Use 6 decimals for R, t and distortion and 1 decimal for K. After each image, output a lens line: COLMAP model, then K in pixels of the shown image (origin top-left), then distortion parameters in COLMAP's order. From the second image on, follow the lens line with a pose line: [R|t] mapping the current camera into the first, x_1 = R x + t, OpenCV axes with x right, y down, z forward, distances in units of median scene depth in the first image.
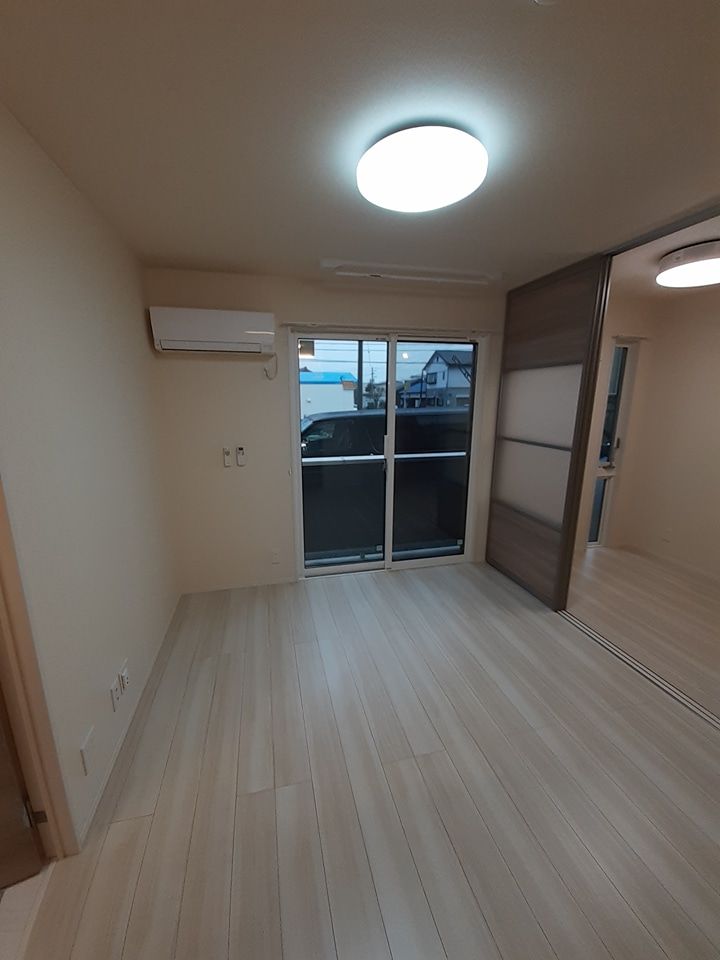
lens RADIAL K [[390.6, 0, 355.9], [0, 390.6, 479.4], [0, 0, 1]] dist [-0.022521, -0.001609]
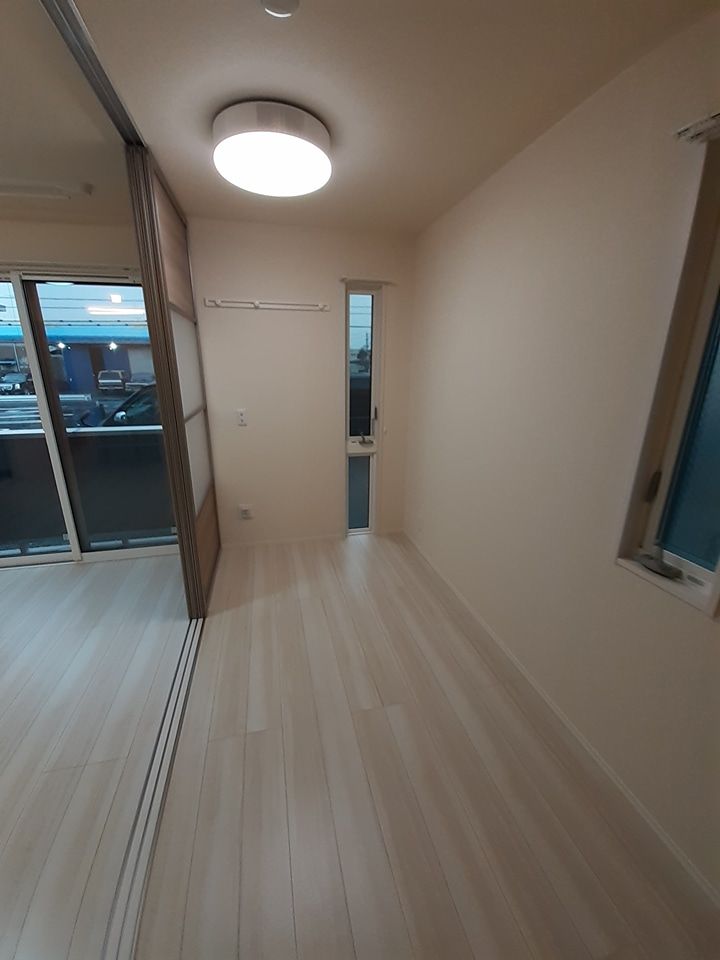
lens RADIAL K [[390.6, 0, 363.2], [0, 390.6, 483.5], [0, 0, 1]] dist [-0.022521, -0.001609]
pose [[0.999046, 0.002819, 0.043575, 0.649669], [-0.006801, 0.995782, 0.091496, -0.020790], [-0.043133, -0.091705, 0.994852, 0.146470]]
